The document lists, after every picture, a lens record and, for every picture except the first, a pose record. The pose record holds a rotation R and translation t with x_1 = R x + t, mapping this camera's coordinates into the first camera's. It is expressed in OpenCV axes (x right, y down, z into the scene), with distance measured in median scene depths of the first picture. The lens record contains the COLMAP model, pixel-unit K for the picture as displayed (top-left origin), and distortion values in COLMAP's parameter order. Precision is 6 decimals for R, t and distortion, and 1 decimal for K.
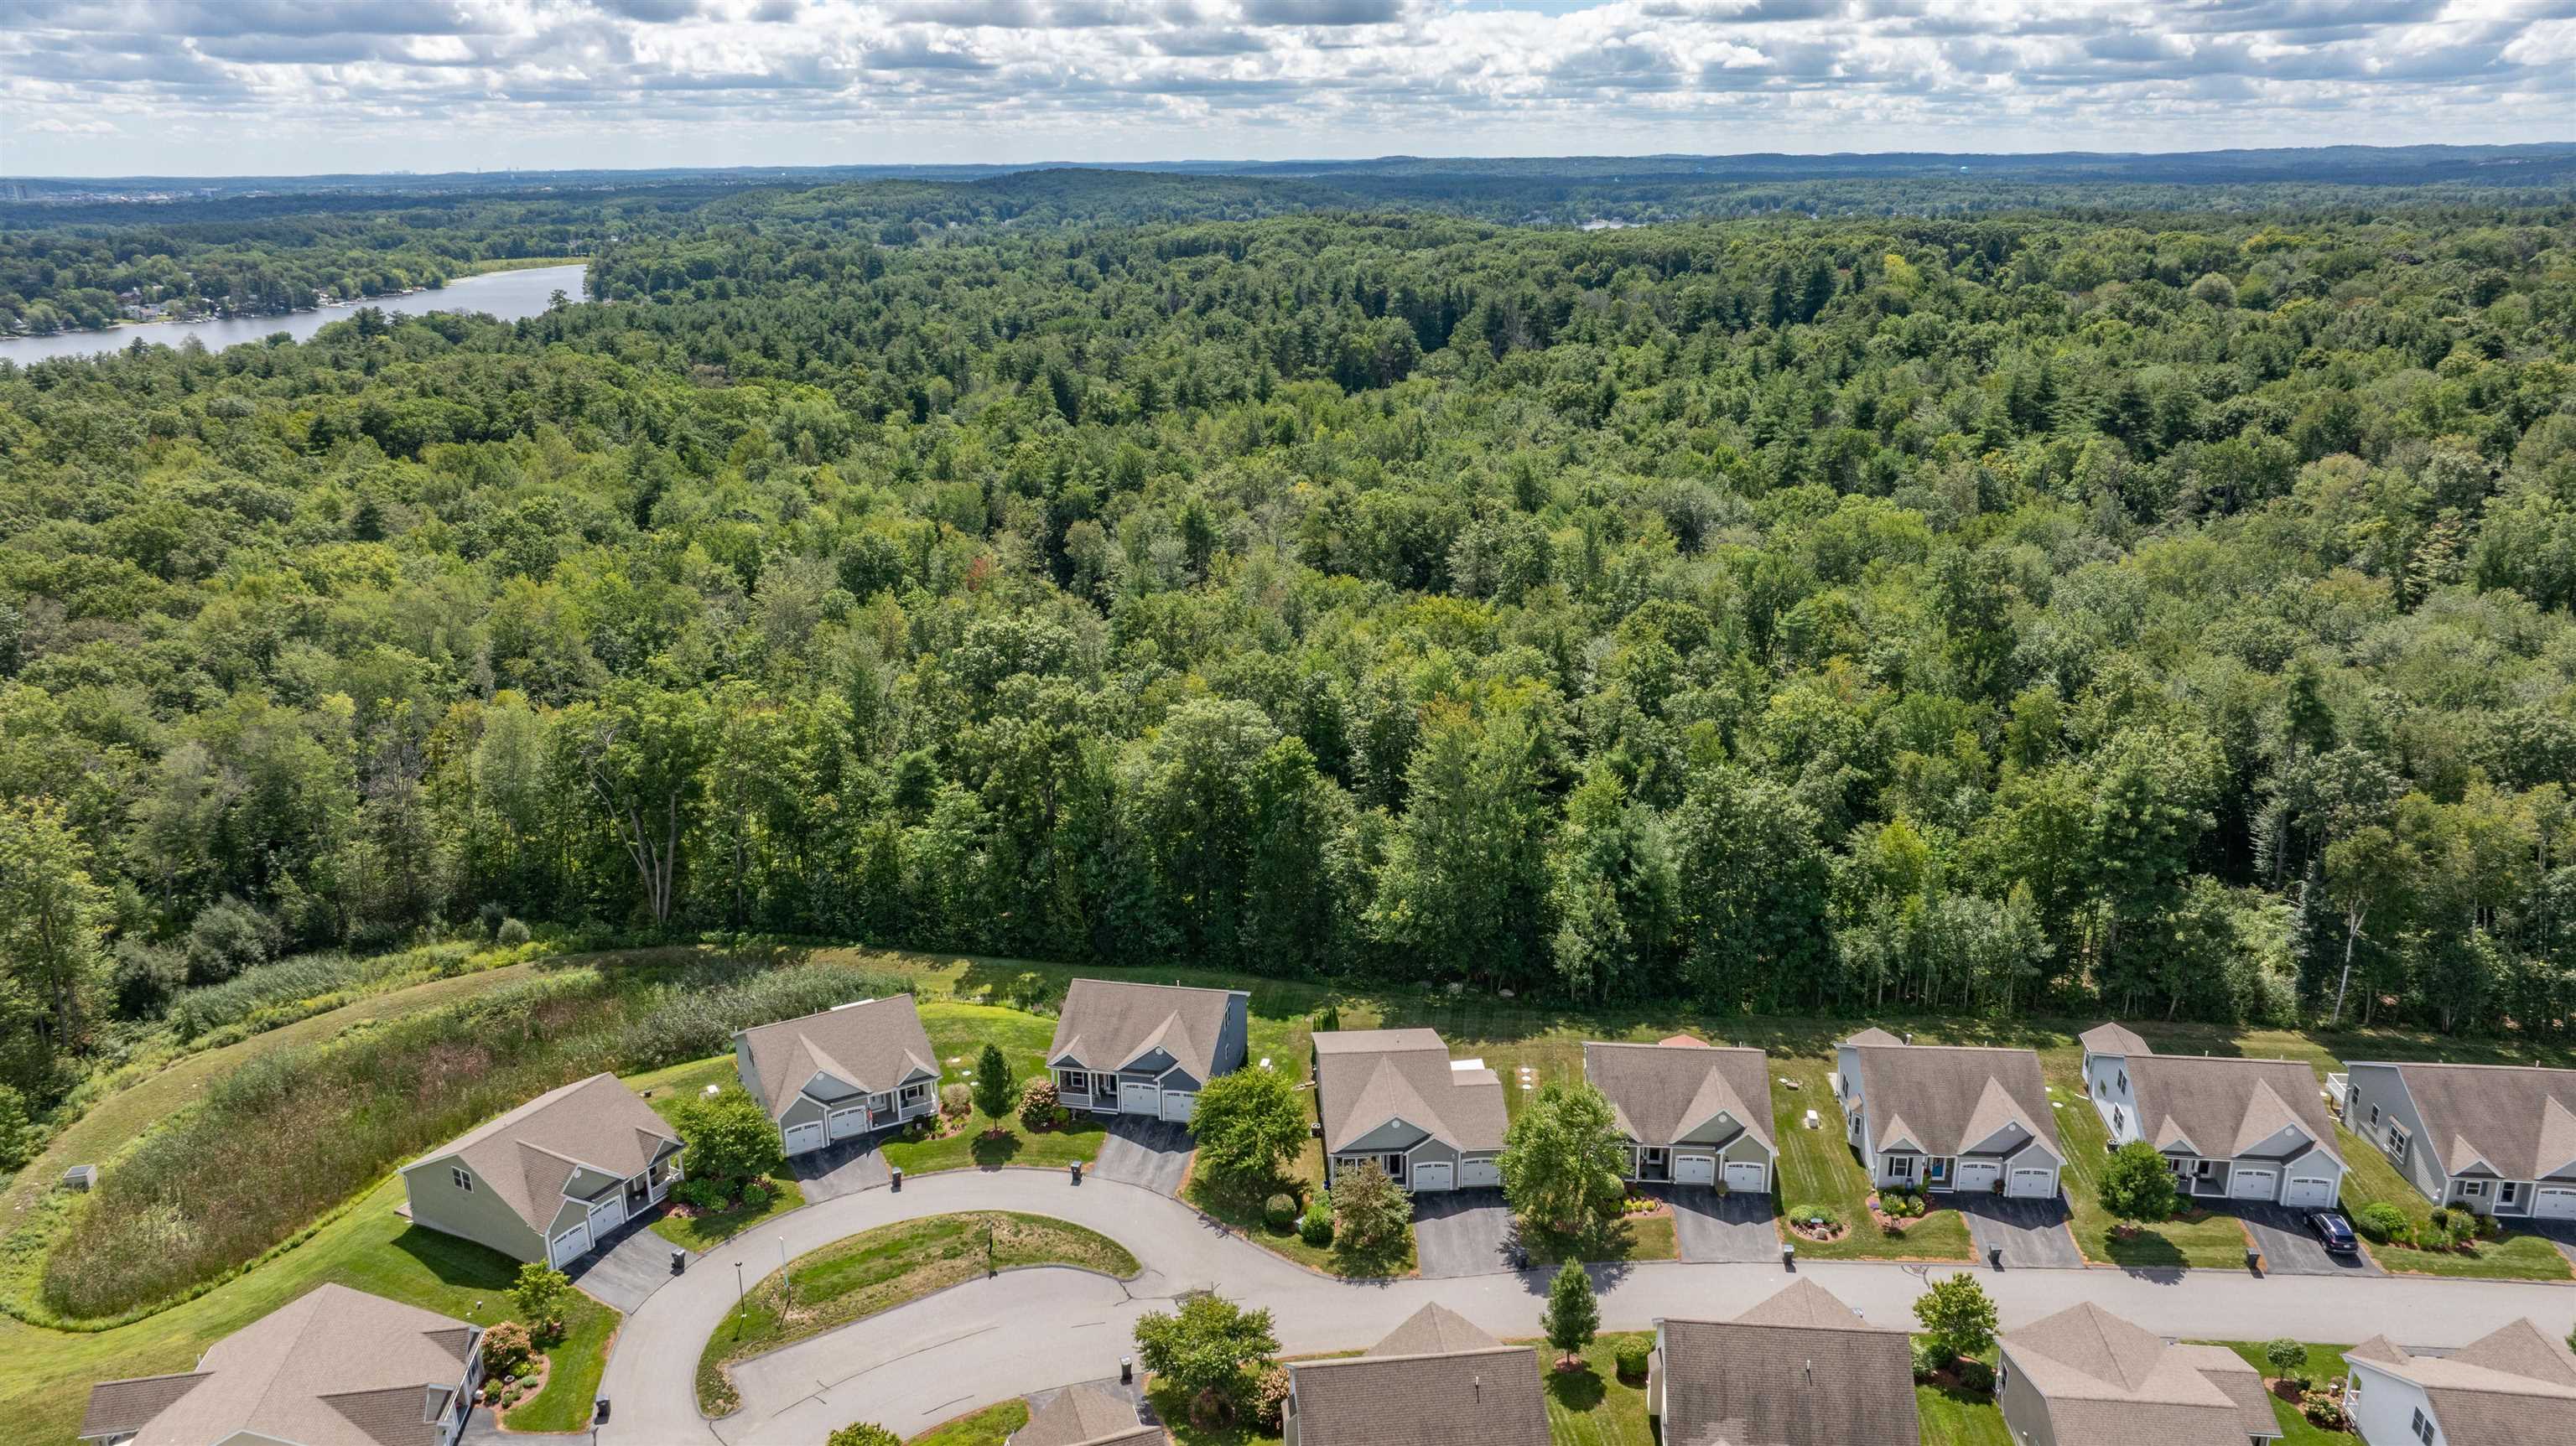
lens RADIAL K [[1802.4, 0, 1288.0], [0, 1802.4, 723.0], [0, 0, 1]] dist [-0.021076, 0.018239]
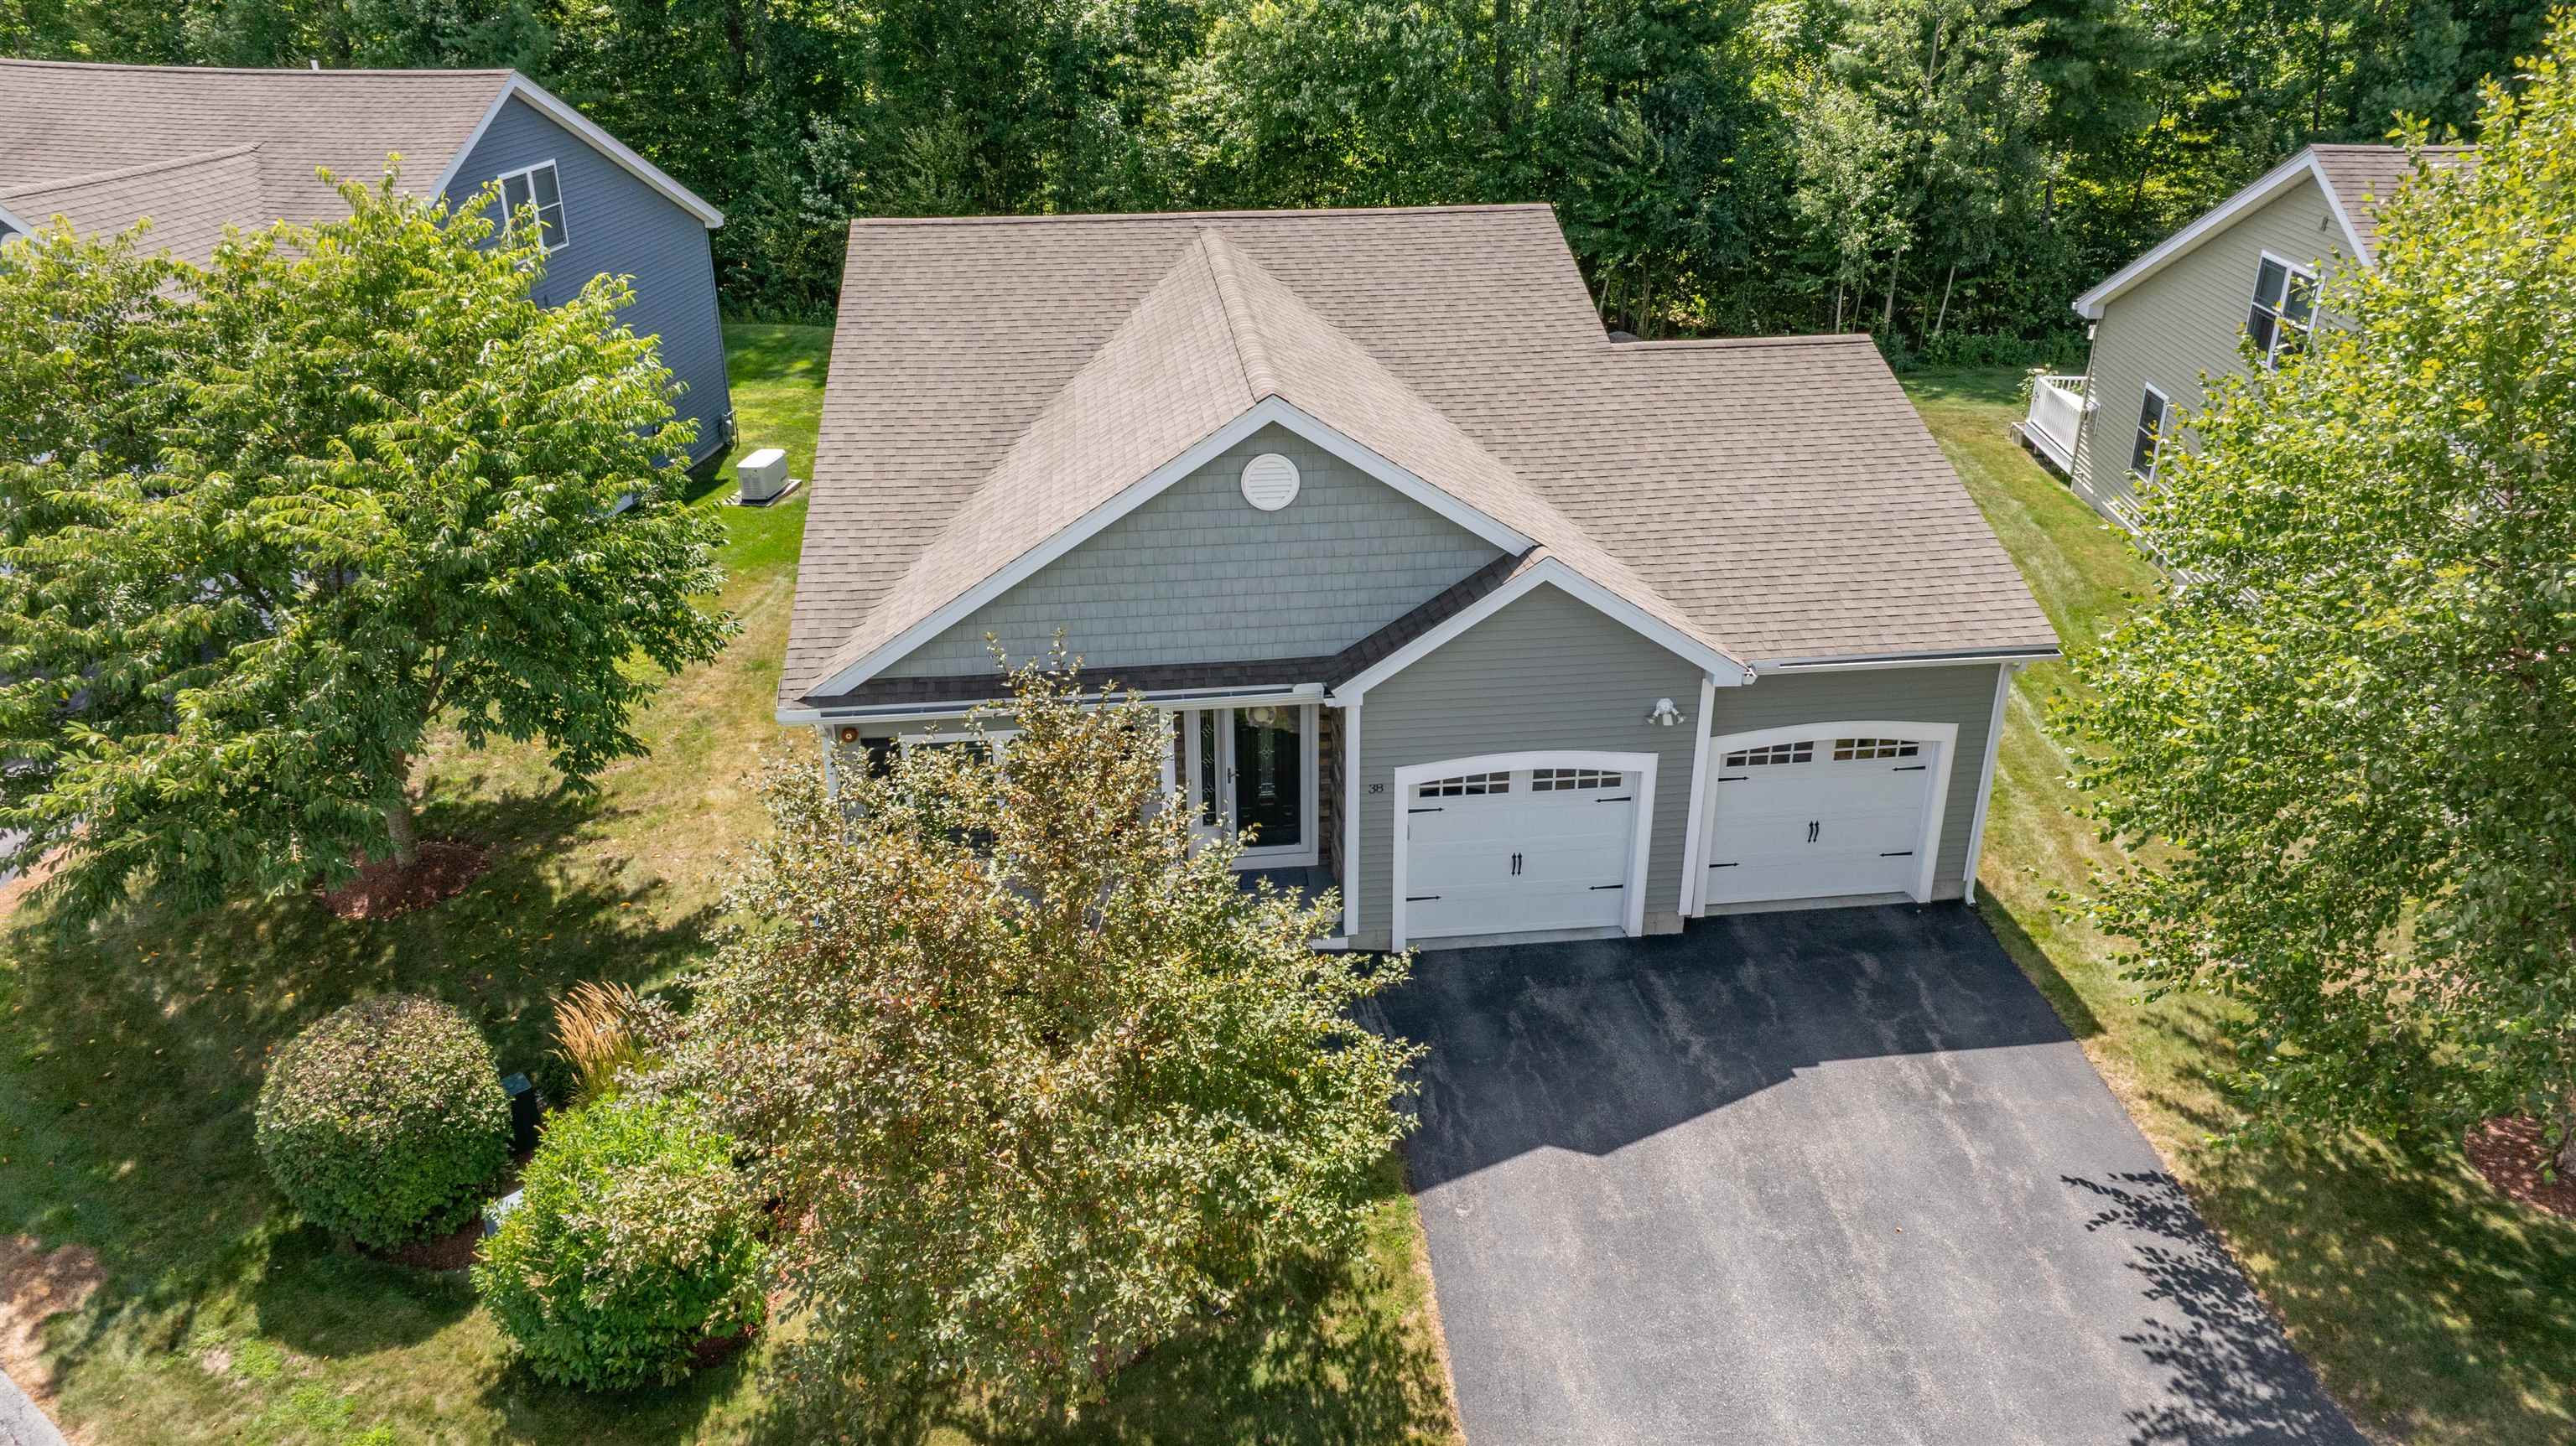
lens RADIAL K [[1802.4, 0, 1288.0], [0, 1802.4, 723.0], [0, 0, 1]] dist [-0.021076, 0.018239]
pose [[0.998312, -0.020662, 0.054278, 0.068085], [0.012330, 0.988674, 0.149575, 0.279883], [-0.056754, -0.148653, 0.987259, 1.094108]]
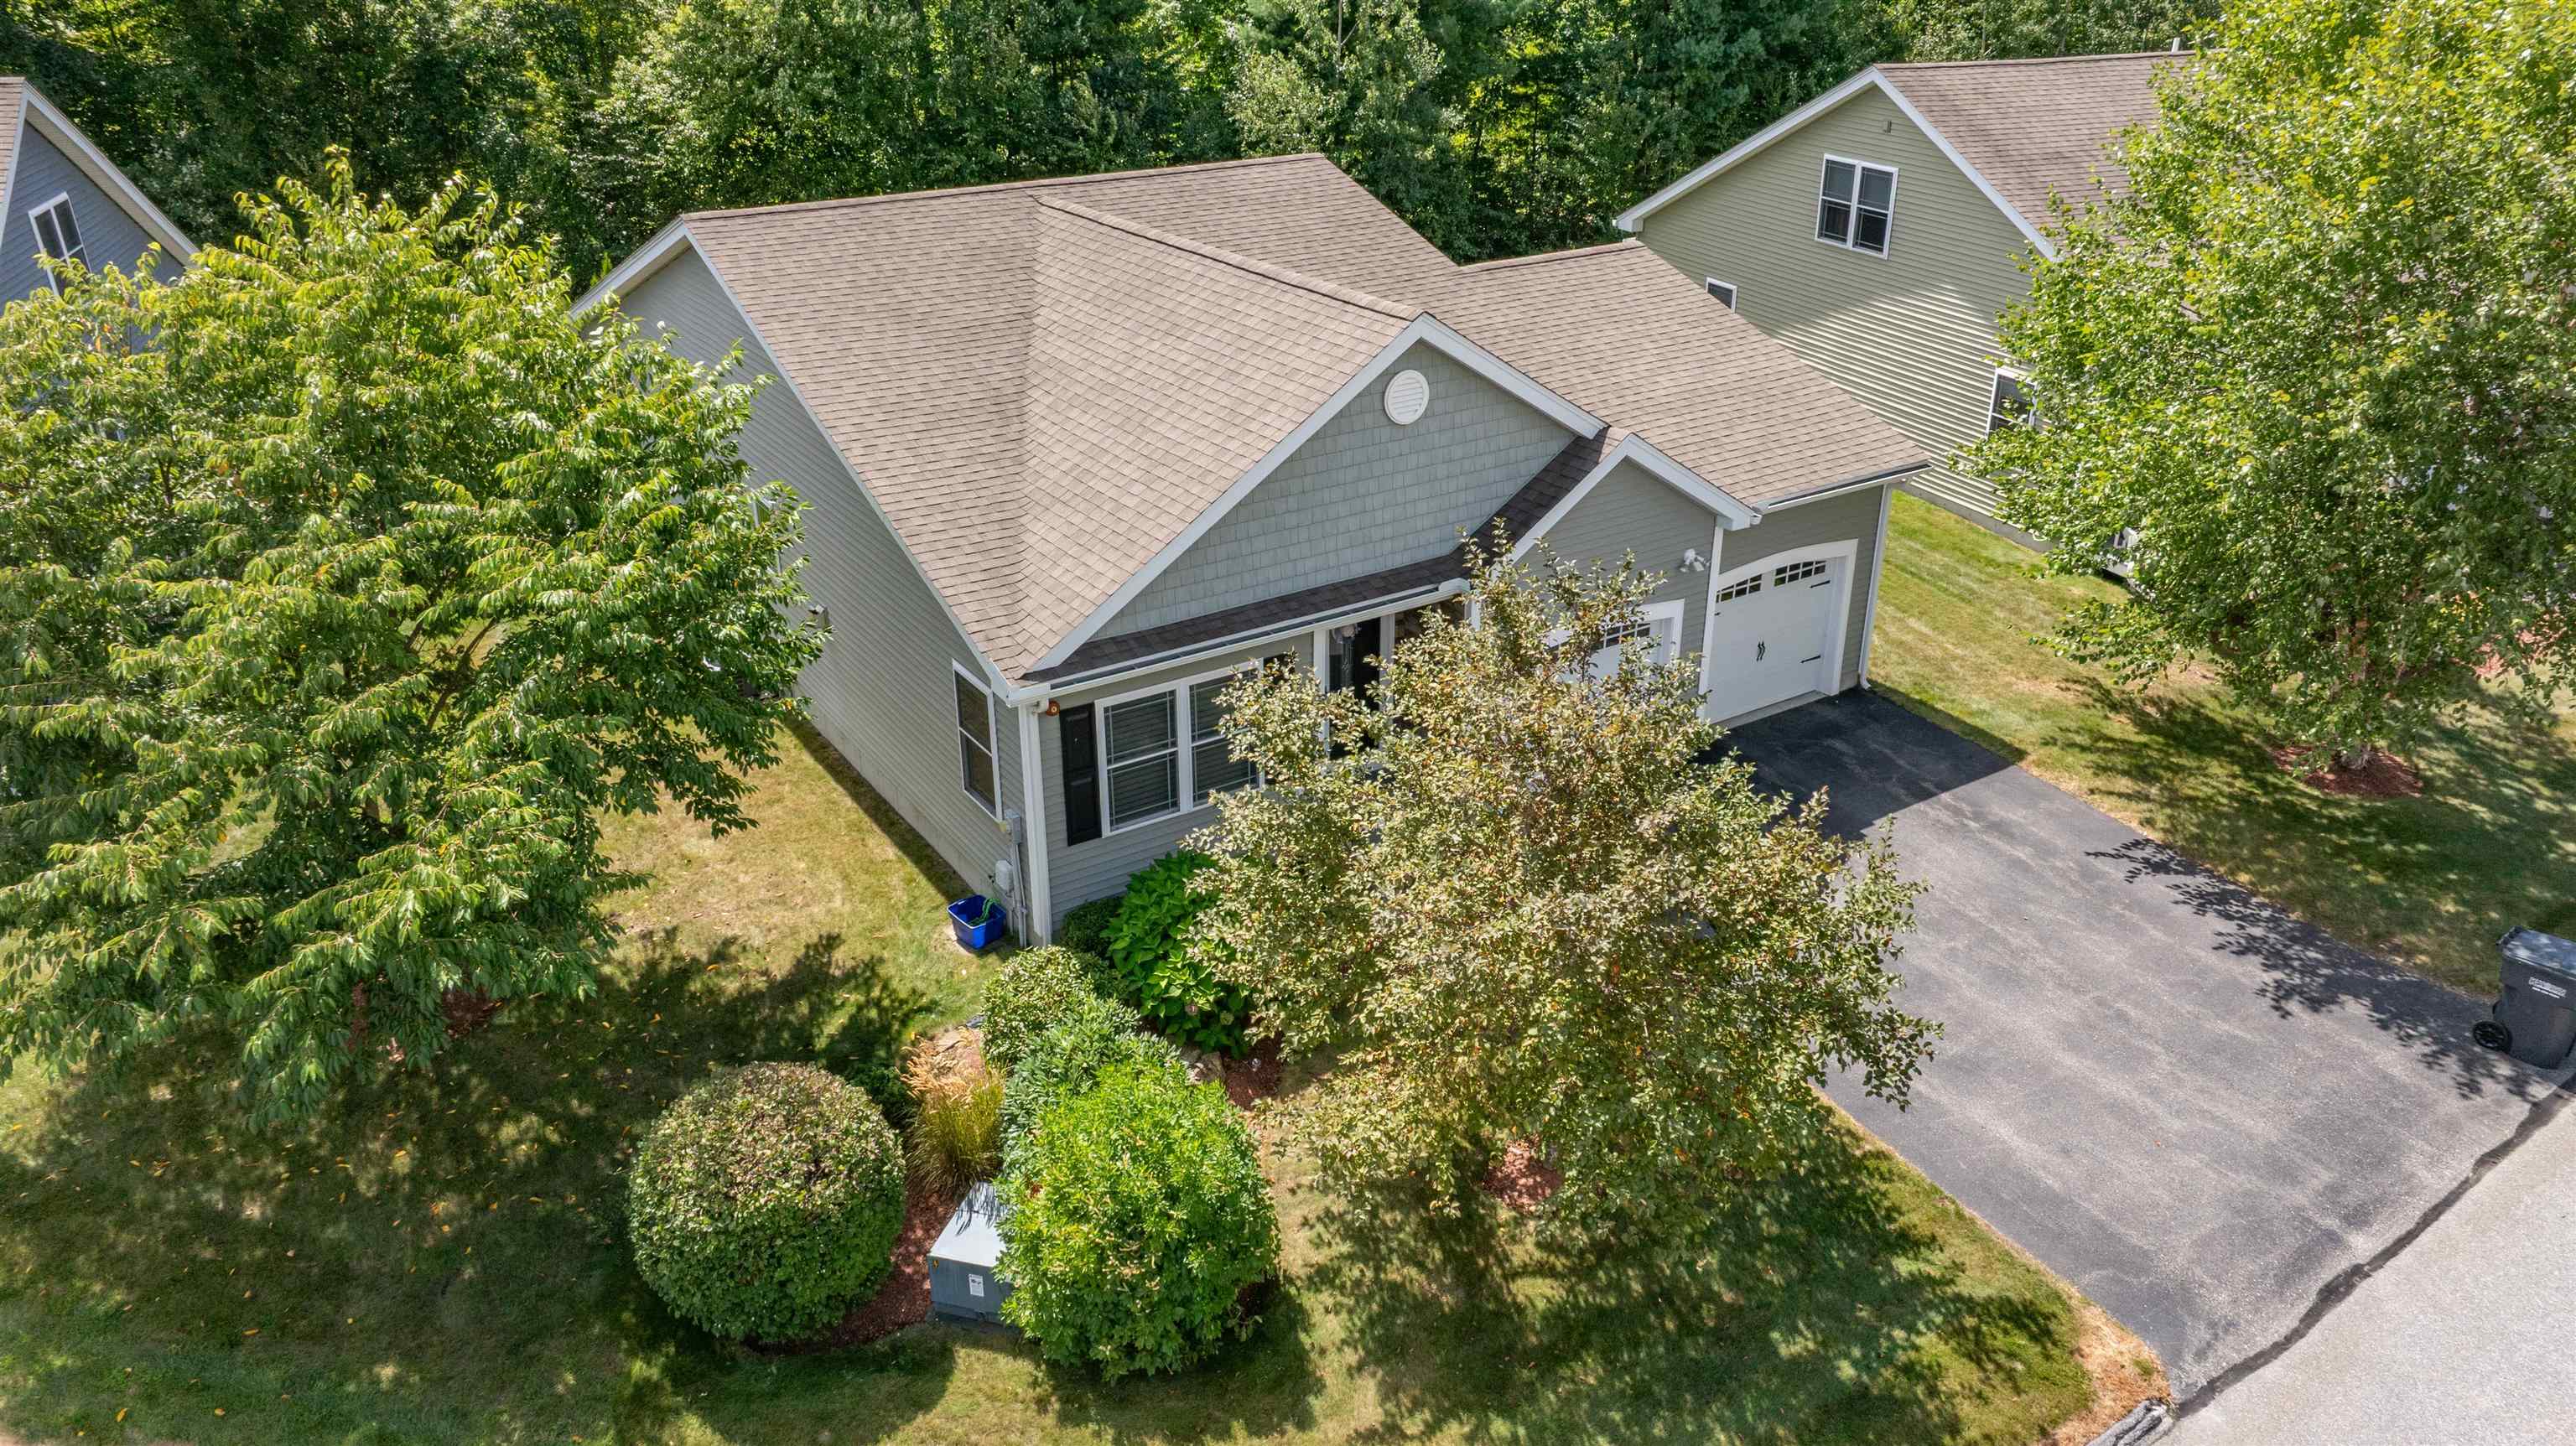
lens RADIAL K [[1809.0, 0, 1288.0], [0, 1809.0, 723.0], [0, 0, 1]] dist [-0.003724, 0.003289]
pose [[0.865908, -0.208878, 0.454502, -0.027130], [0.141362, 0.973786, 0.178209, 0.280607], [-0.479812, -0.090063, 0.872737, 1.108523]]
